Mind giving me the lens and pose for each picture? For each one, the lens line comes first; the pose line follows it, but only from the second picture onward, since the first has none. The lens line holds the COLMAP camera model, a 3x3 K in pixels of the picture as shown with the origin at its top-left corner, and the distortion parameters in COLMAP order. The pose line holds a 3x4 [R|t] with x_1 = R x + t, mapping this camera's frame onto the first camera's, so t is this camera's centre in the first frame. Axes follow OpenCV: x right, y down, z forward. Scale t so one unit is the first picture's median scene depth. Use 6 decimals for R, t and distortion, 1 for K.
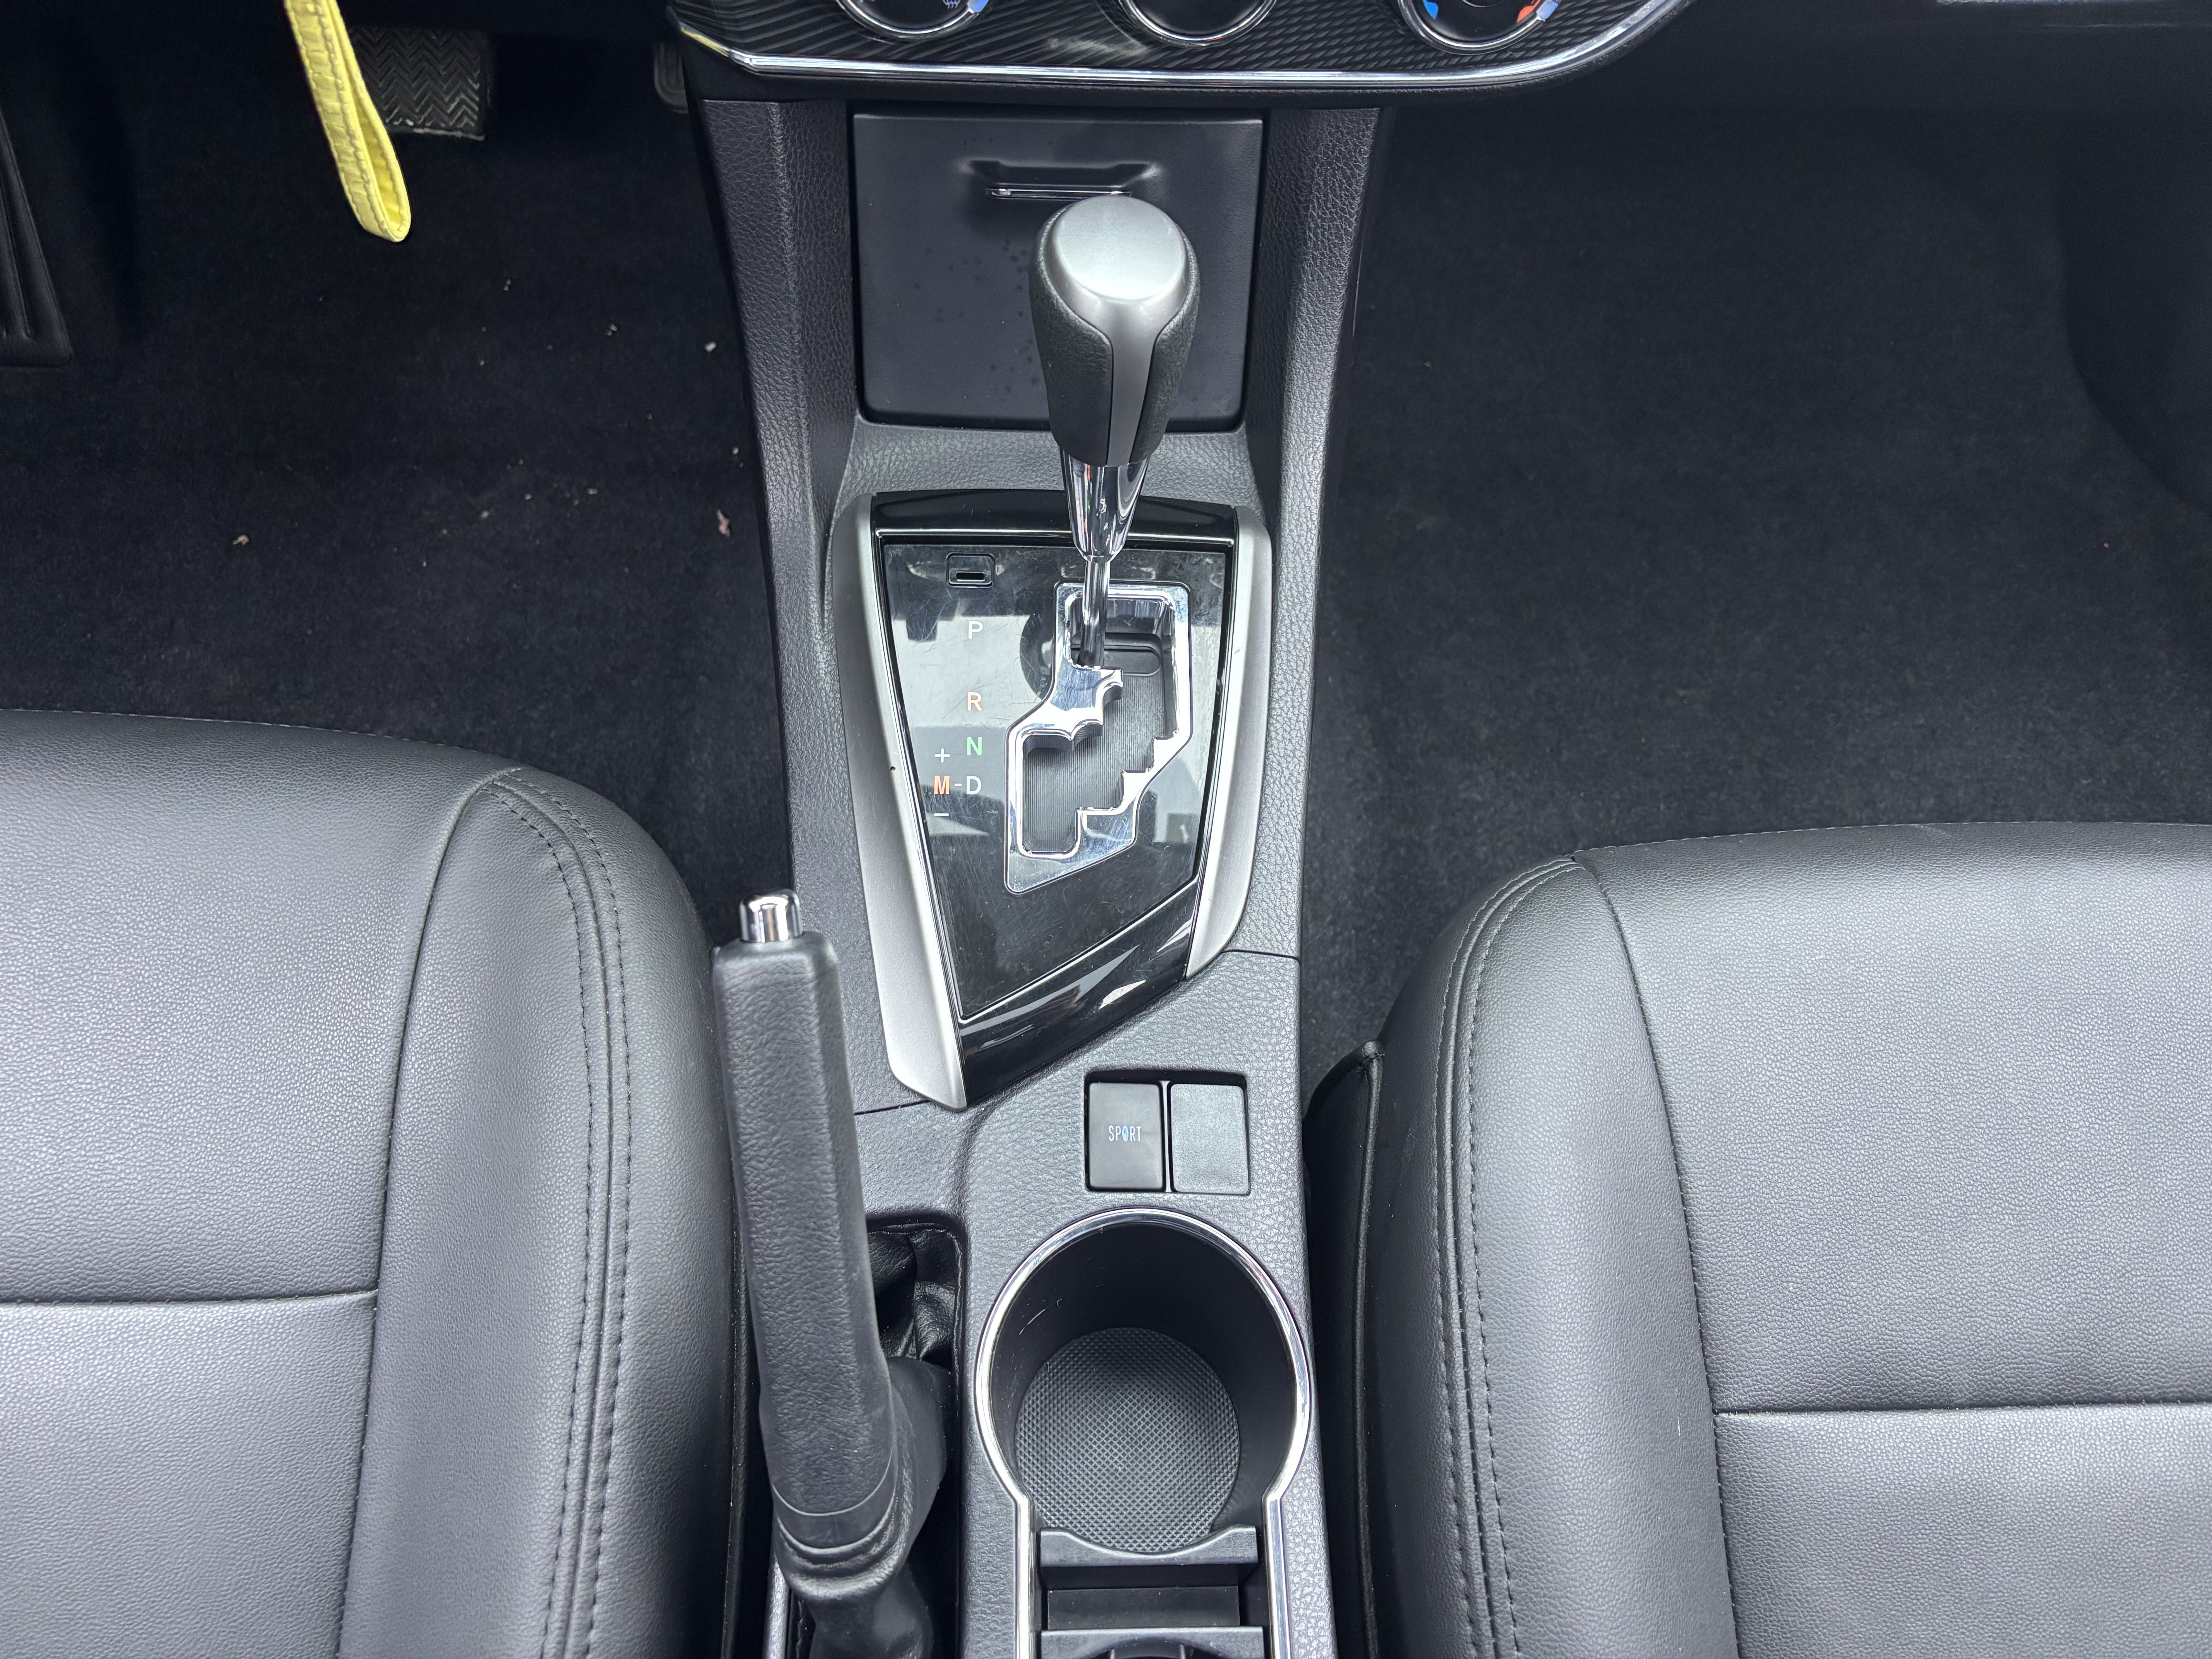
lens RADIAL K [[1690.9, 0, 1112.9], [0, 1690.9, 833.5], [0, 0, 1]] dist [0.041195, -0.057315]
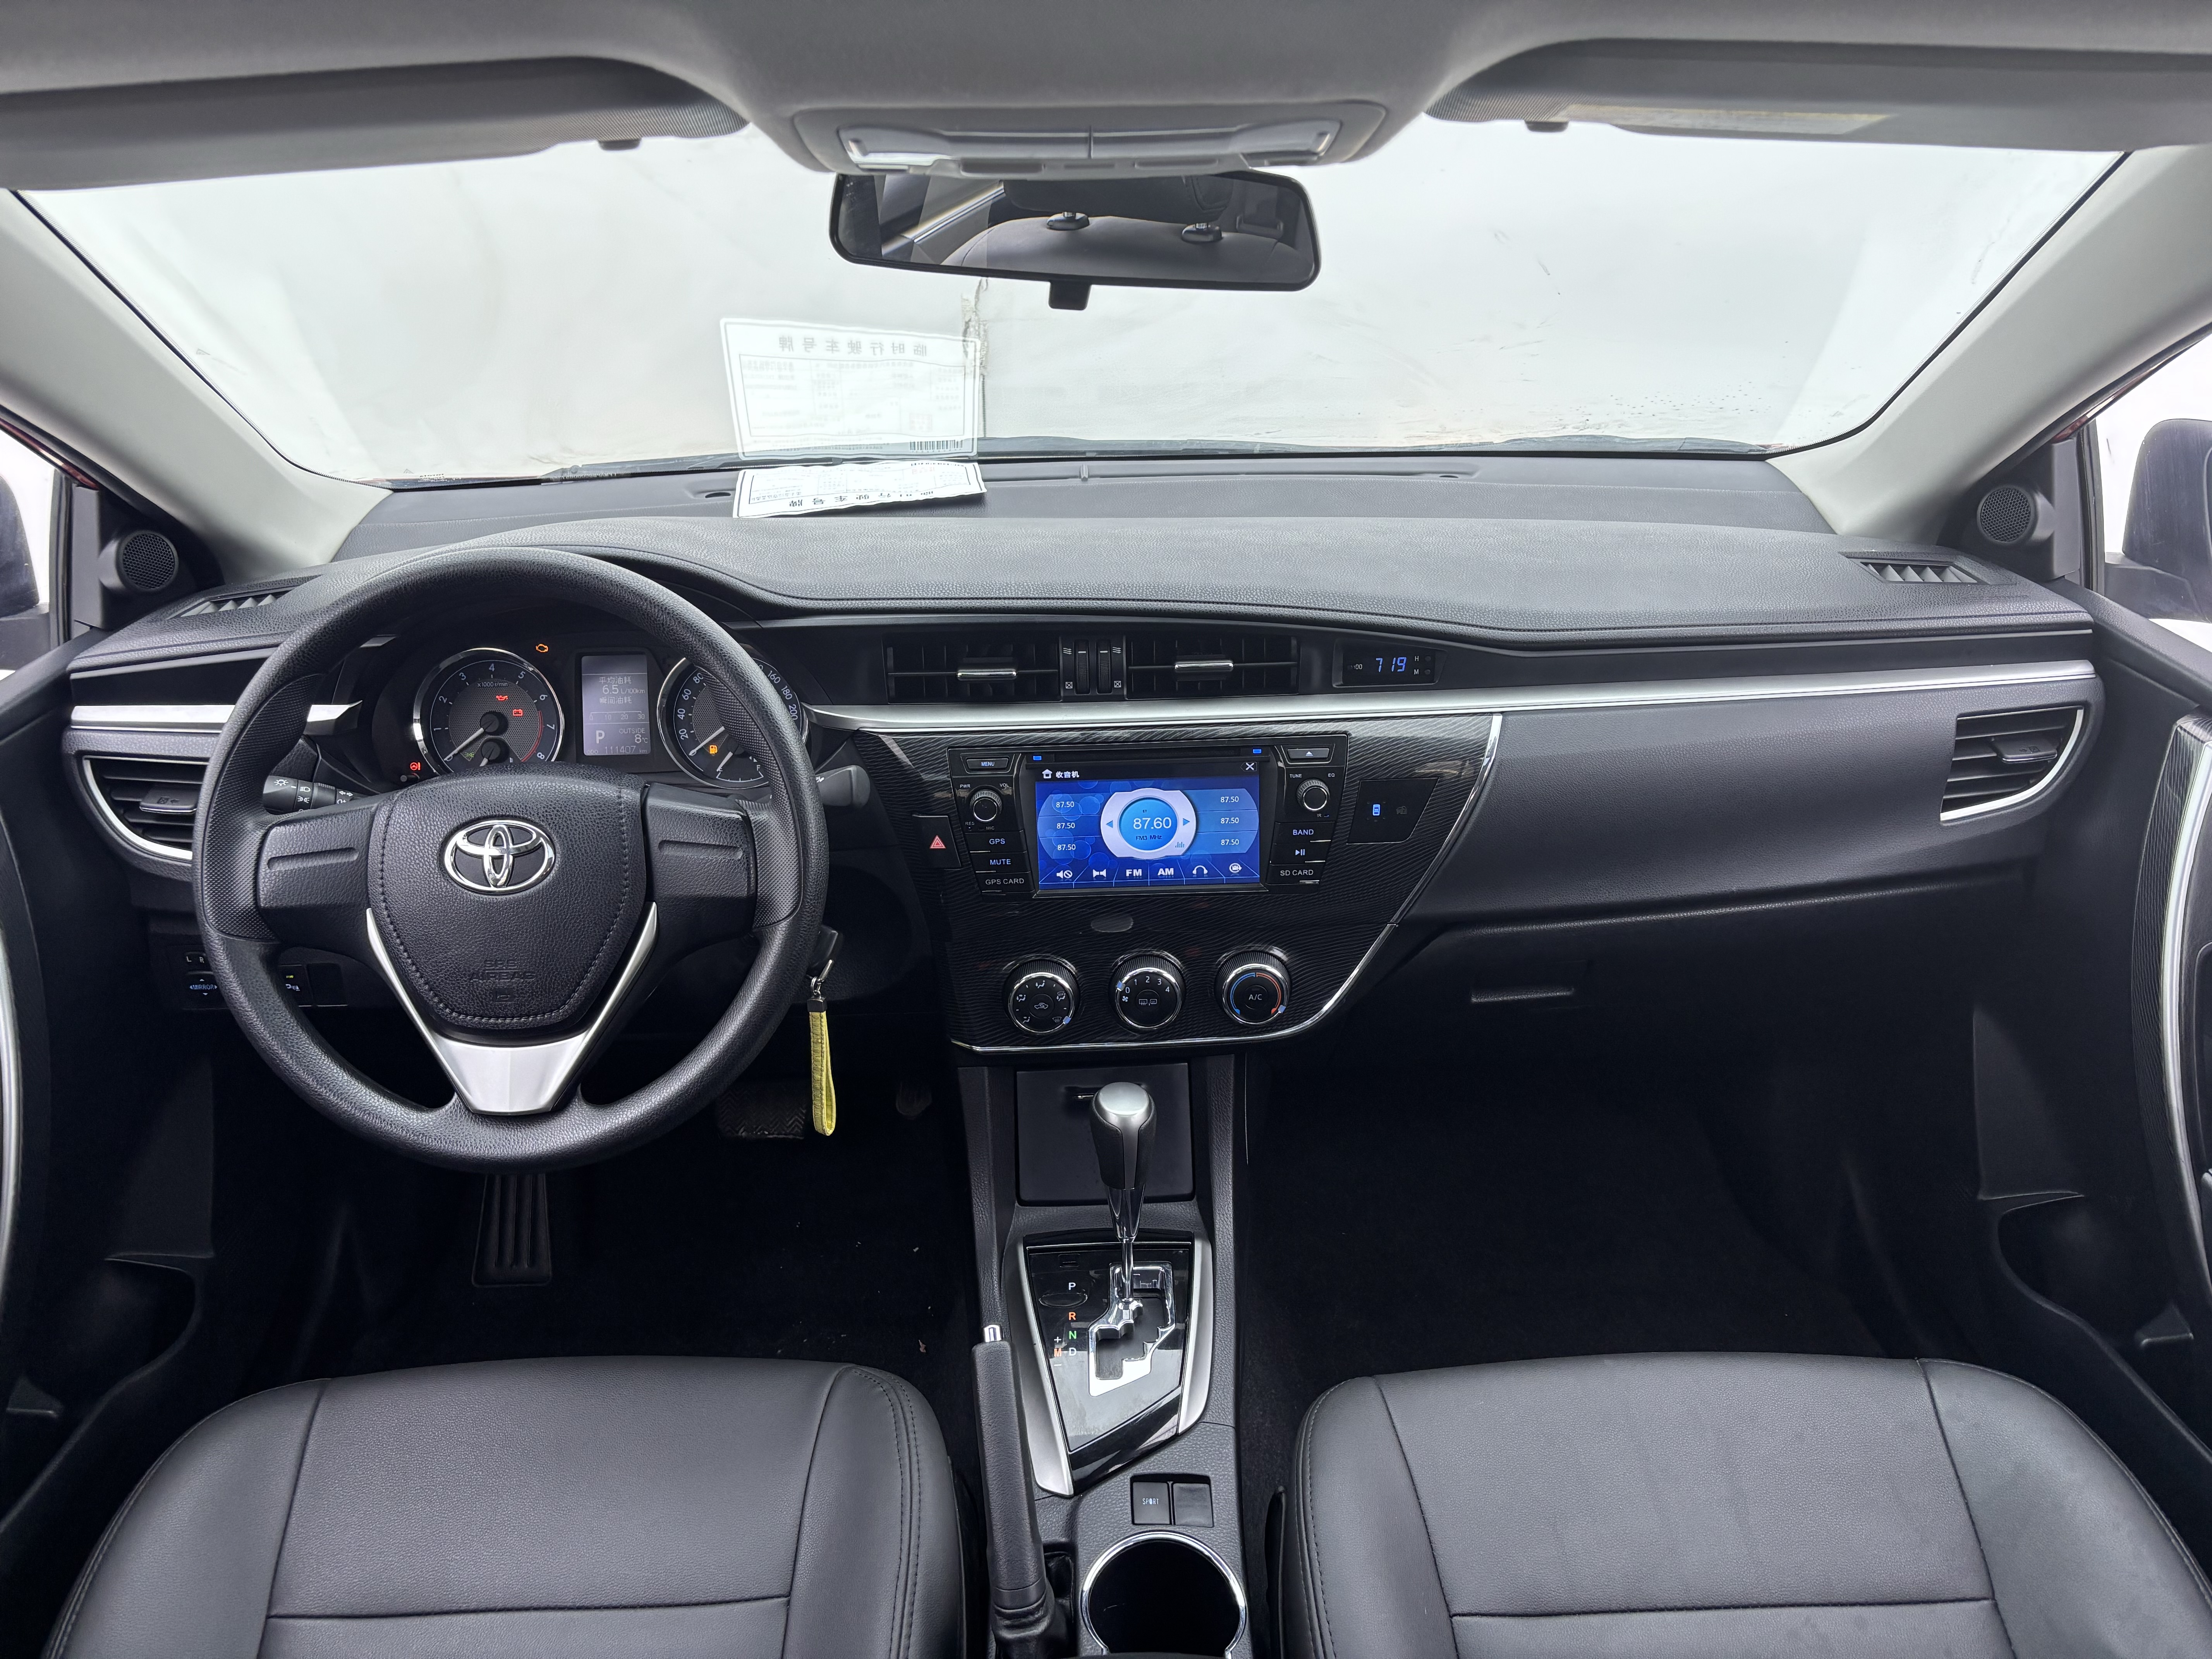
lens RADIAL K [[1690.9, 0, 1136.4], [0, 1690.9, 827.1], [0, 0, 1]] dist [0.041195, -0.057315]
pose [[0.996989, -0.074721, -0.020736, 0.092446], [0.048216, 0.806770, -0.588895, 0.718921], [0.060732, 0.586122, 0.807943, -1.133435]]
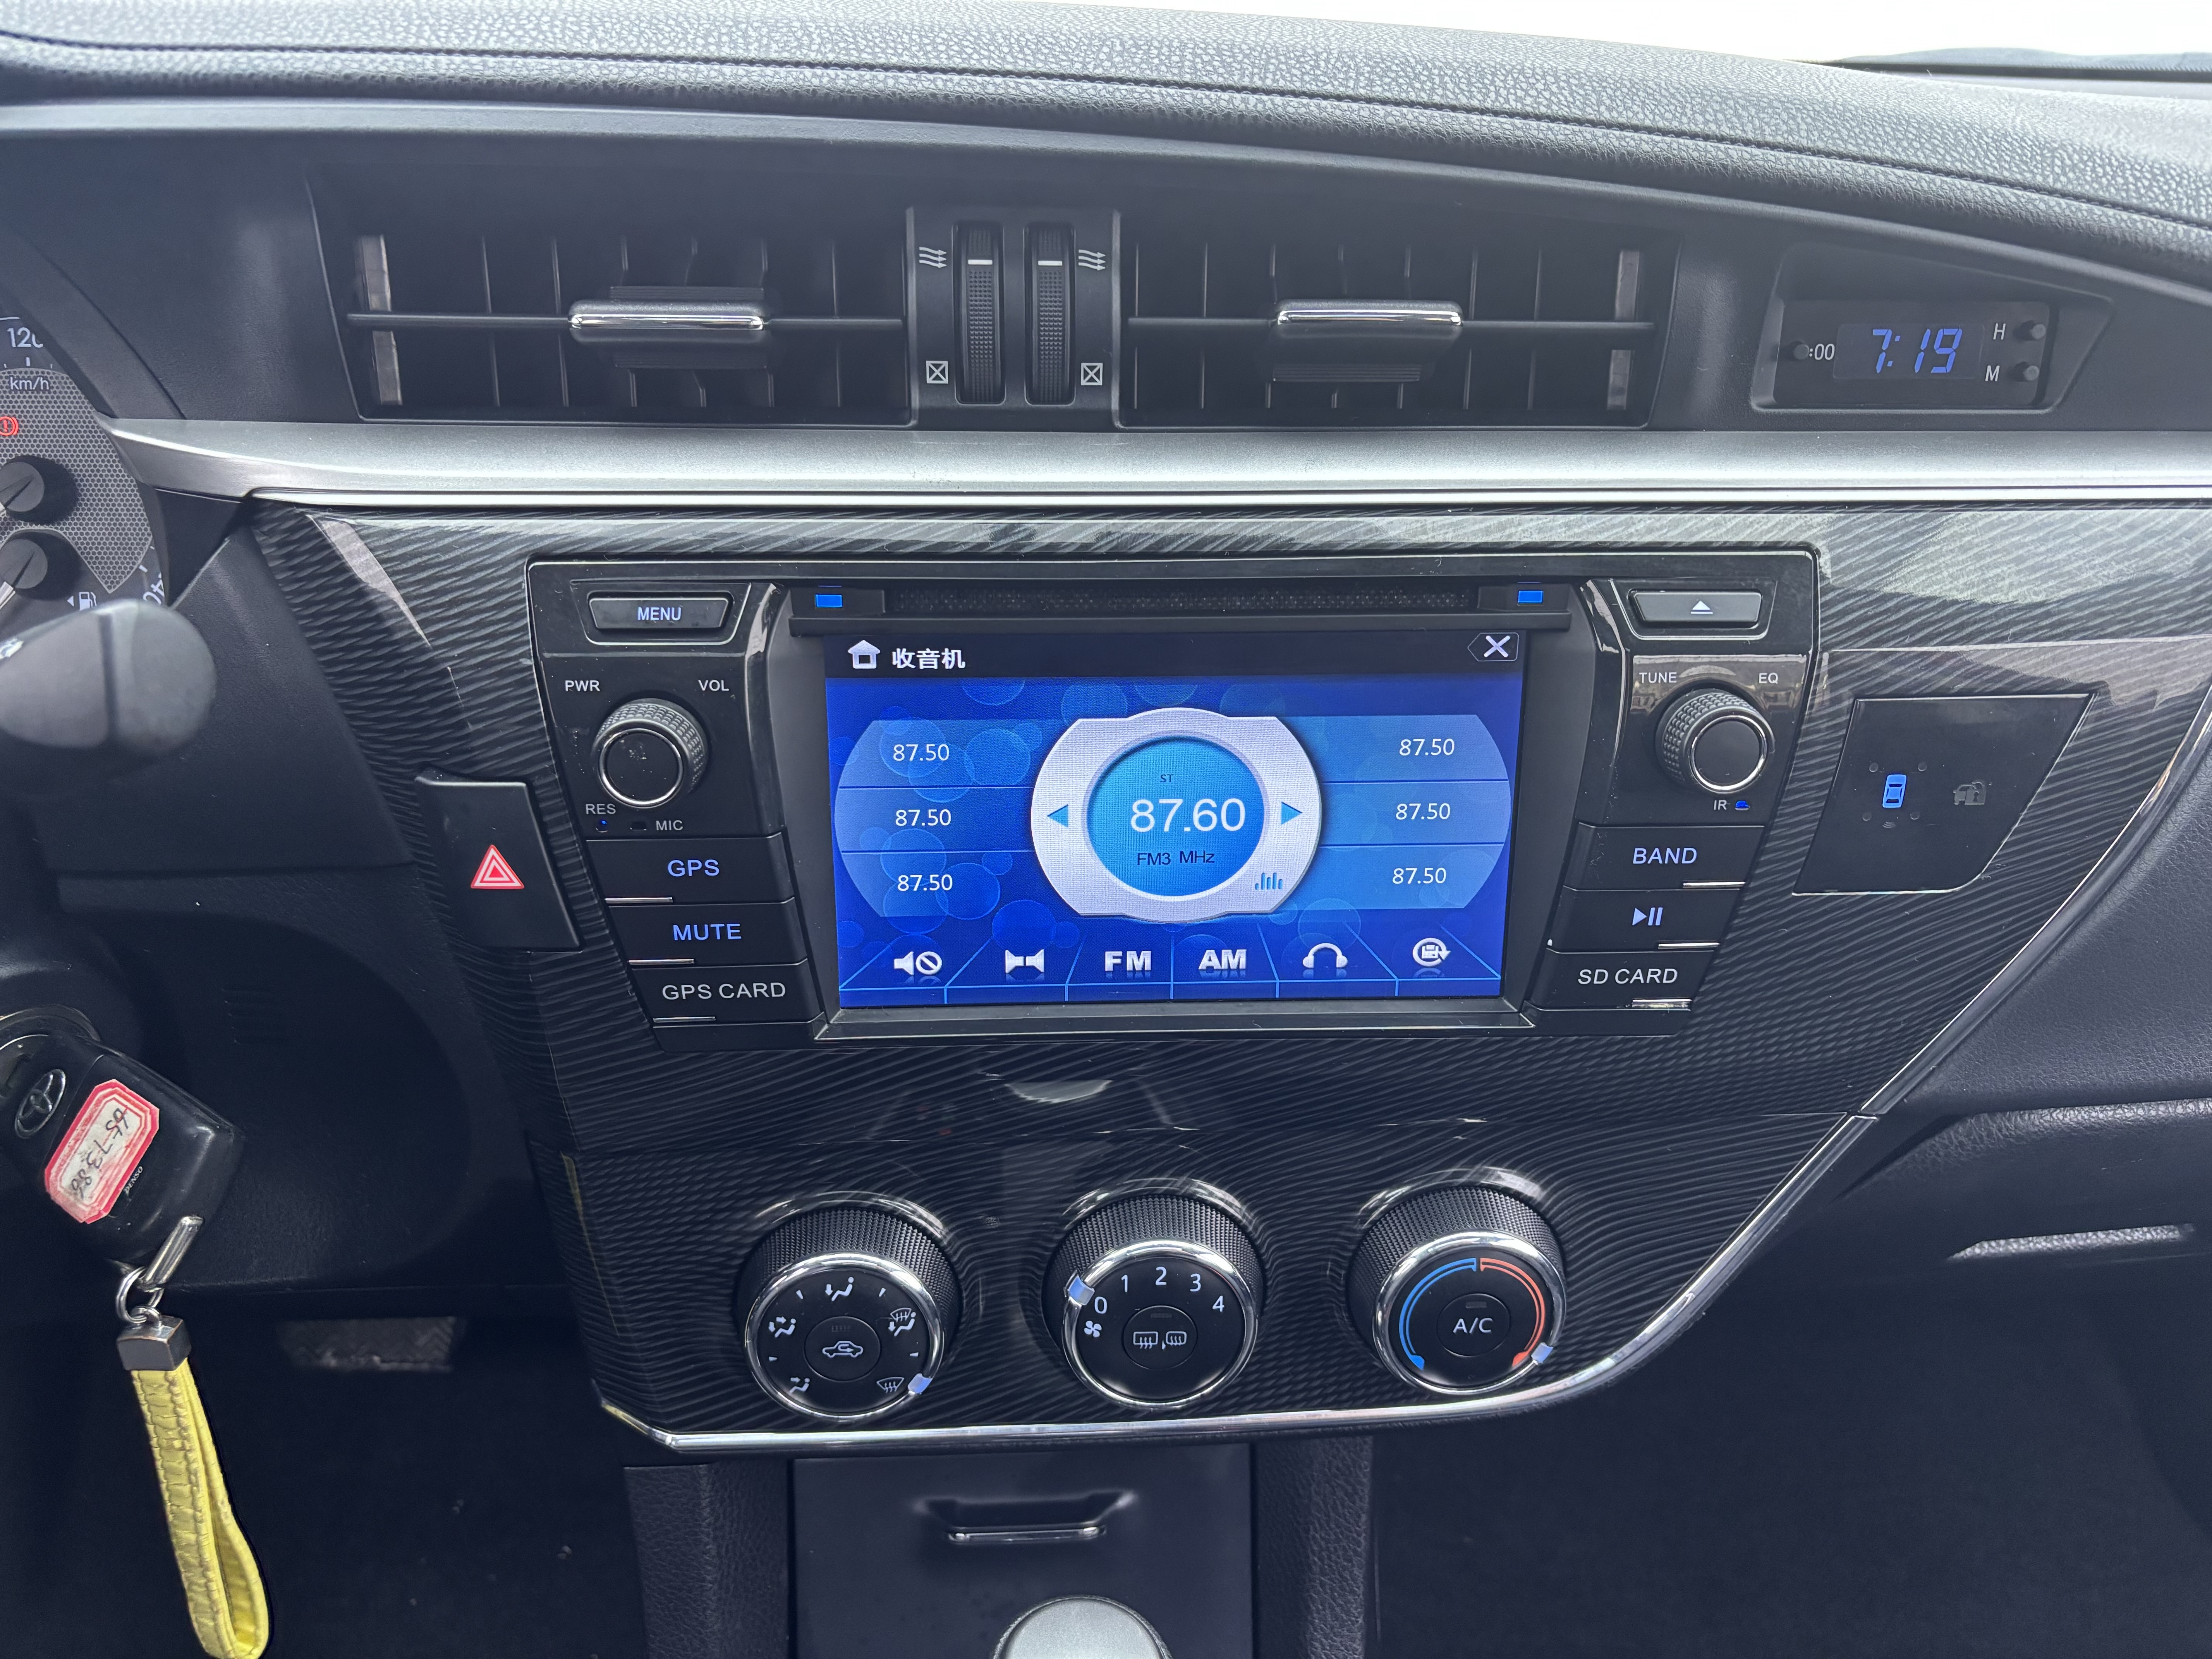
lens RADIAL K [[1690.9, 0, 1120.2], [0, 1690.9, 817.6], [0, 0, 1]] dist [0.041195, -0.057315]
pose [[0.998533, -0.053941, 0.004675, 0.034500], [0.047432, 0.829849, -0.555968, -0.196384], [0.026110, 0.555374, 0.831191, 0.065152]]
